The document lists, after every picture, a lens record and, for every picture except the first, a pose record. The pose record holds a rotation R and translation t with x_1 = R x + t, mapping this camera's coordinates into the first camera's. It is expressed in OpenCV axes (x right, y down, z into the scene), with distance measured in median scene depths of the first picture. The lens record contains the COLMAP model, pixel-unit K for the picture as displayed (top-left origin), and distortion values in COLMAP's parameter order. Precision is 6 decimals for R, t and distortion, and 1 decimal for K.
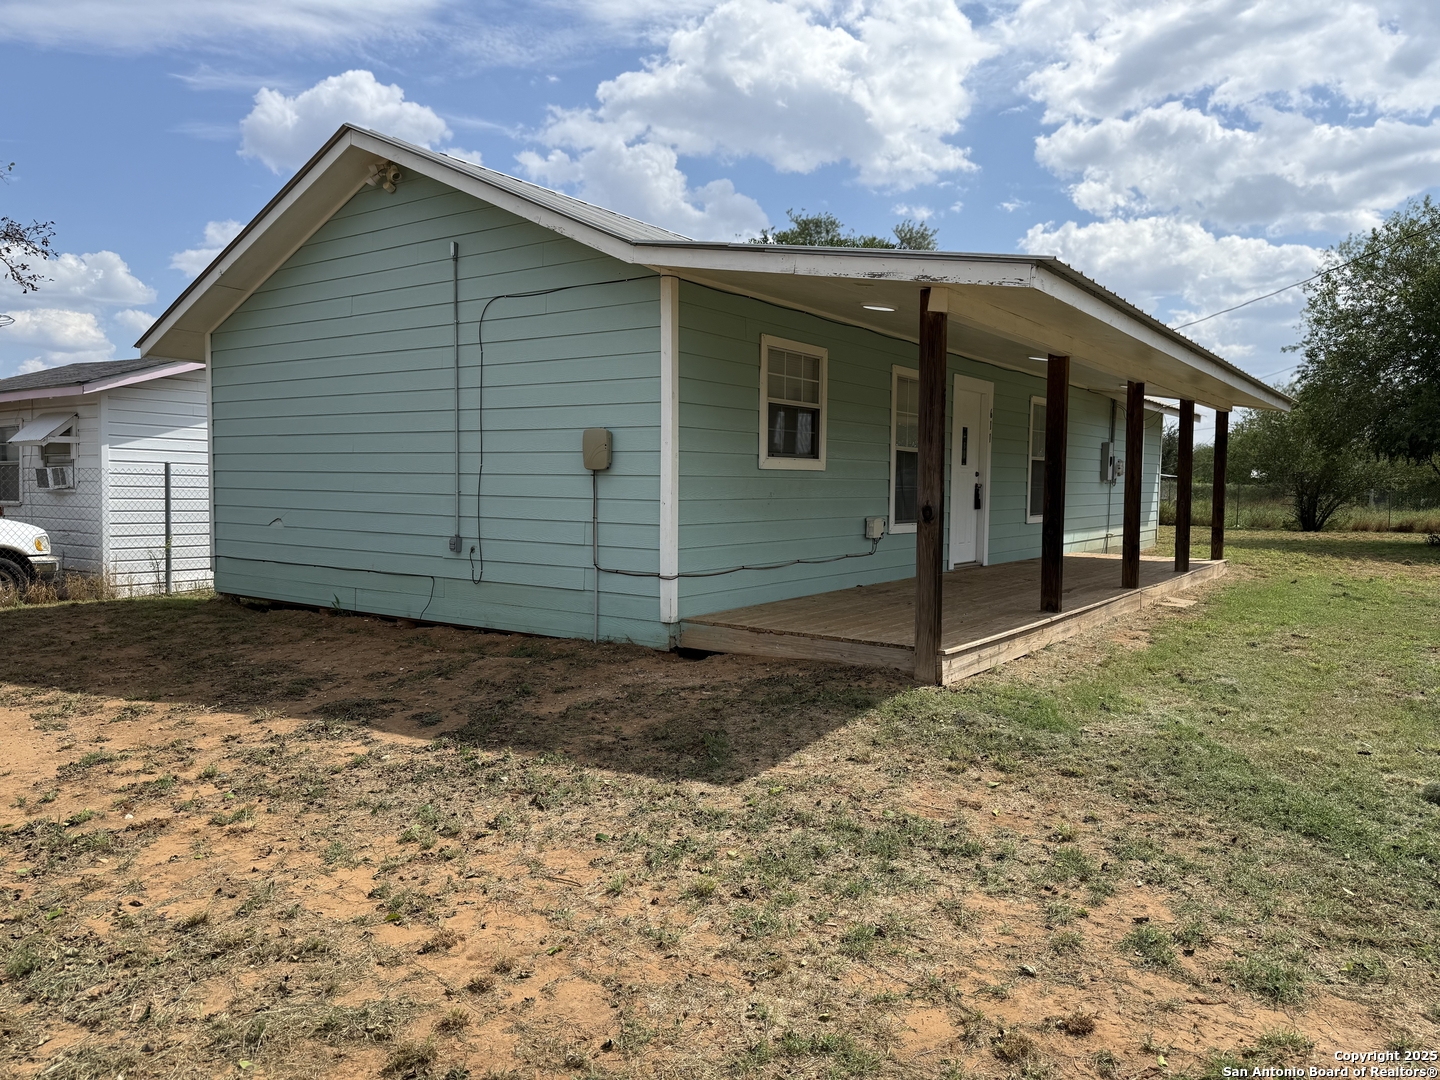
lens RADIAL K [[1008.9, 0, 722.8], [0, 1008.9, 542.8], [0, 0, 1]] dist [0.063353, -0.000706]
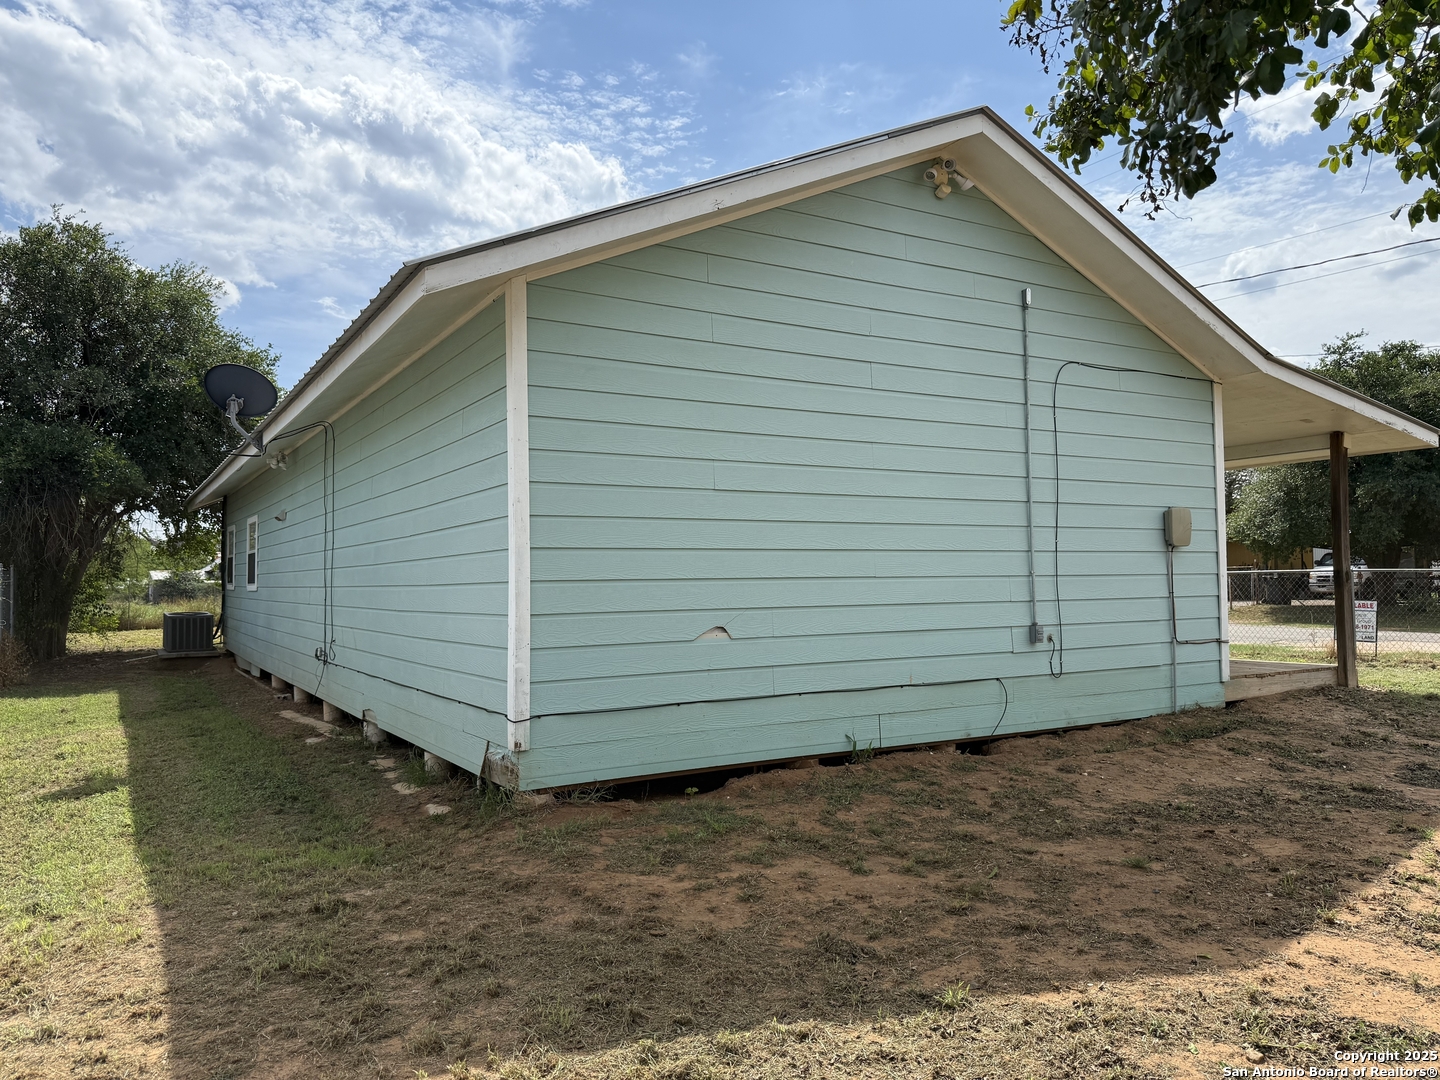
lens RADIAL K [[1008.9, 0, 722.8], [0, 1008.9, 534.5], [0, 0, 1]] dist [0.063353, -0.000706]
pose [[0.401787, 0.023319, 0.915436, -1.159909], [0.076636, 0.995313, -0.058989, -0.052077], [-0.912521, 0.093857, 0.398117, 0.902944]]
